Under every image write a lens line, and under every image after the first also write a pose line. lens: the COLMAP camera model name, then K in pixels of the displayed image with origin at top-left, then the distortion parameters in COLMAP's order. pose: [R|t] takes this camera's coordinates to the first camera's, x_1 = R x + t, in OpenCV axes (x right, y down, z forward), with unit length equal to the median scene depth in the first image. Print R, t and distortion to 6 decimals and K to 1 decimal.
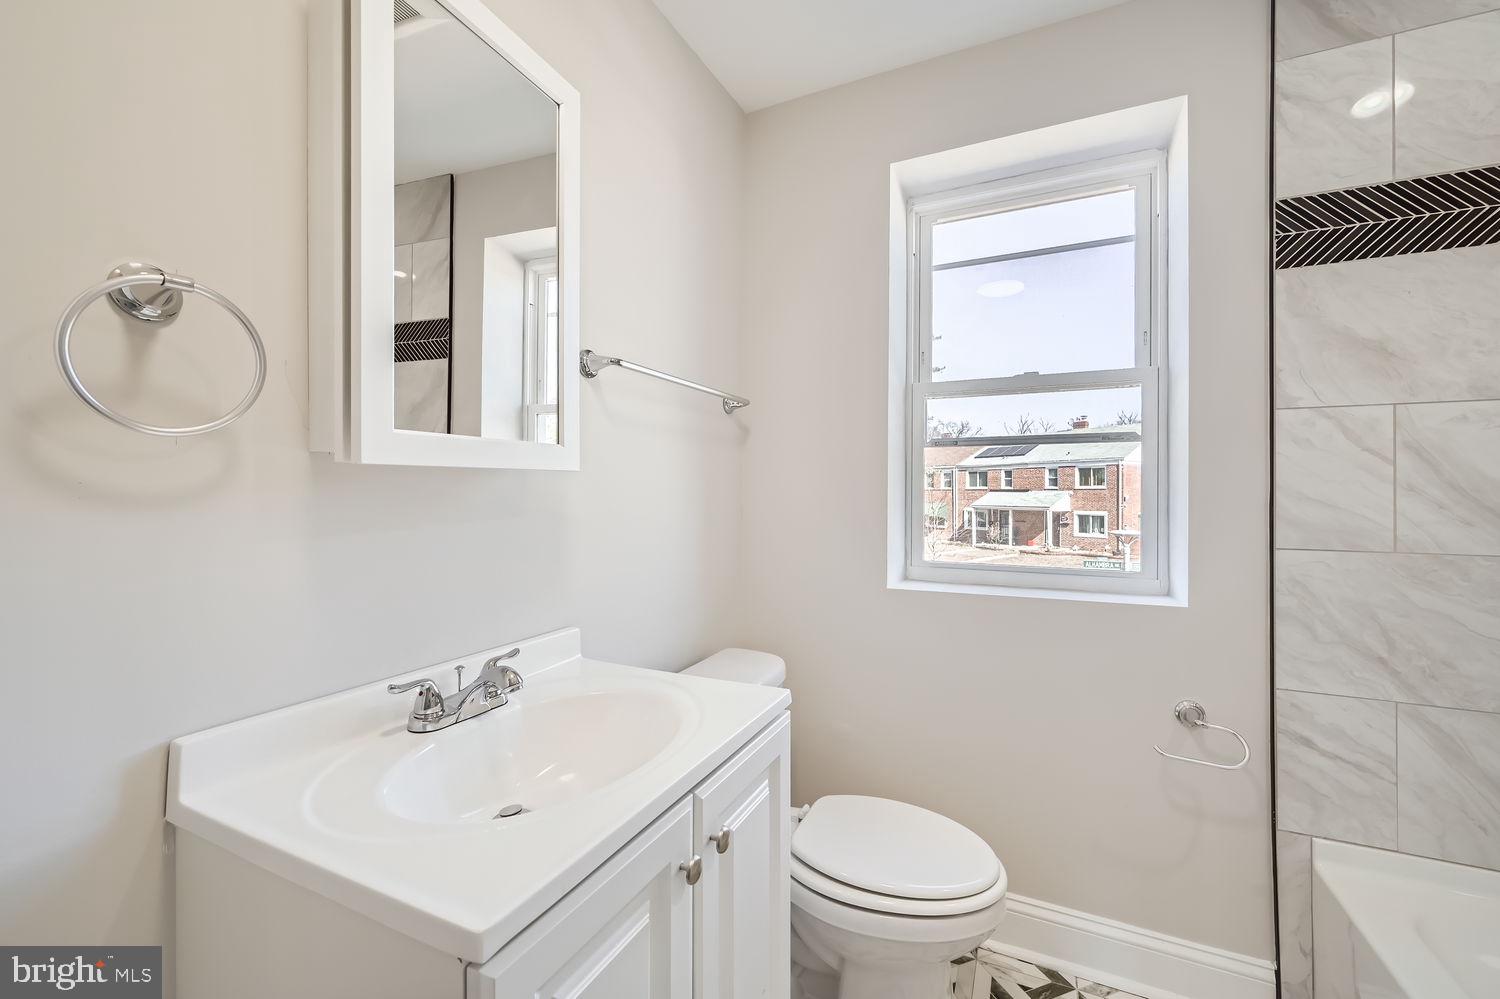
lens RADIAL K [[607.2, 0, 751.9], [0, 607.2, 489.6], [0, 0, 1]] dist [-0.000622, 0.000128]
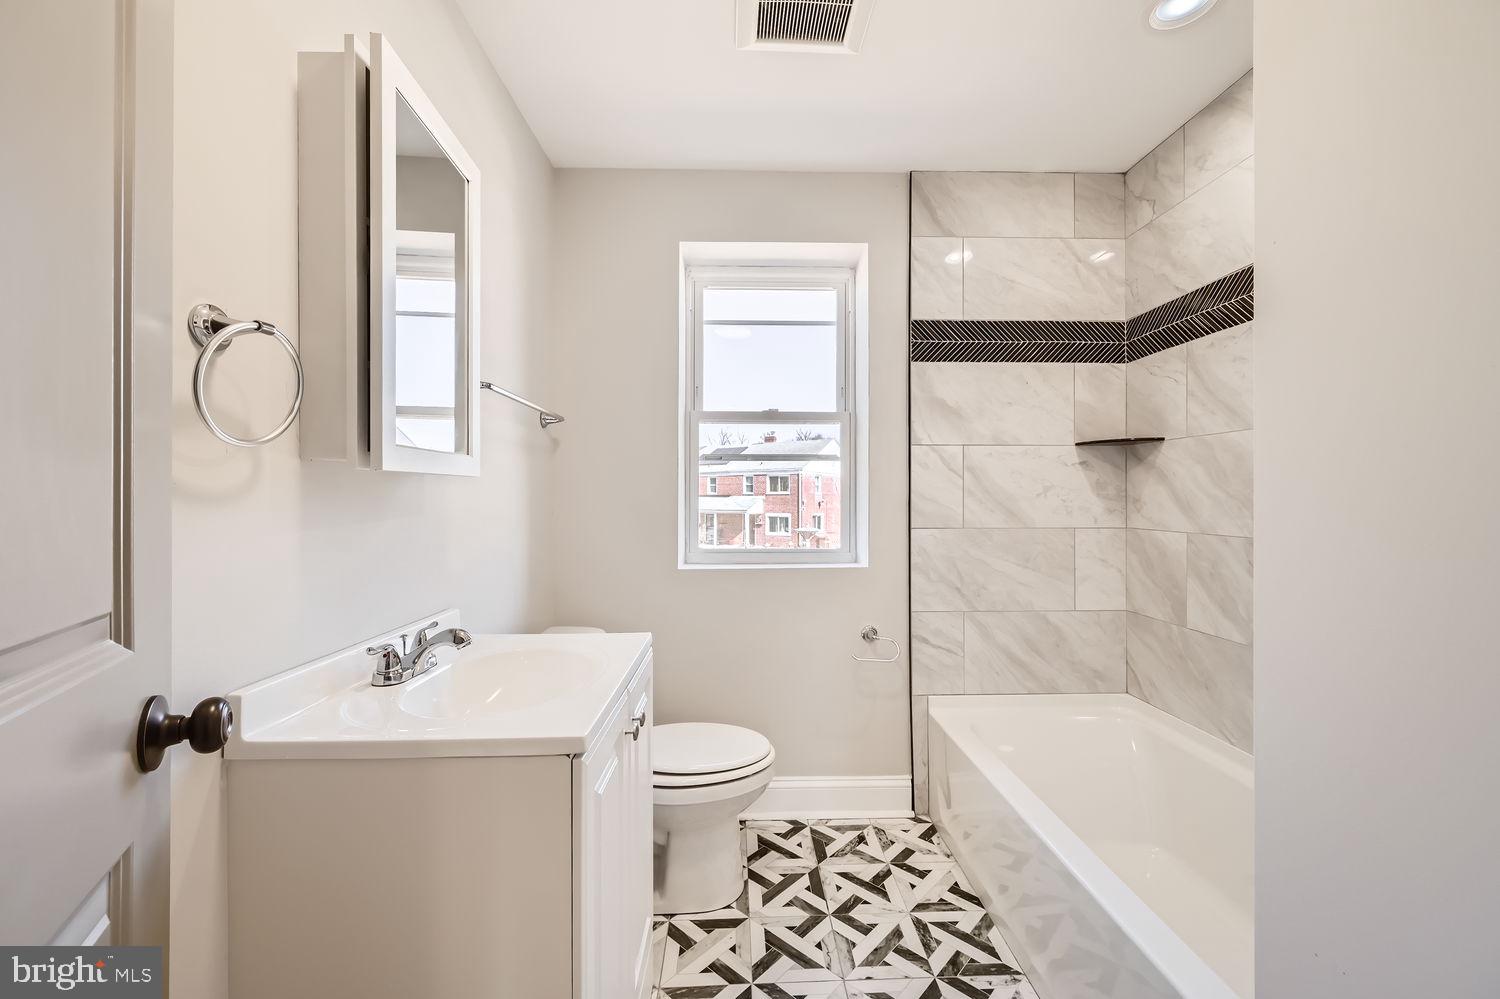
lens RADIAL K [[595.0, 0, 753.8], [0, 595.0, 495.6], [0, 0, 1]] dist [0.000089, -0.000037]
pose [[0.892264, -0.000388, 0.451513, -0.266348], [-0.000098, 0.999999, 0.001052, 0.005360], [-0.451513, -0.000982, 0.892264, -0.268193]]
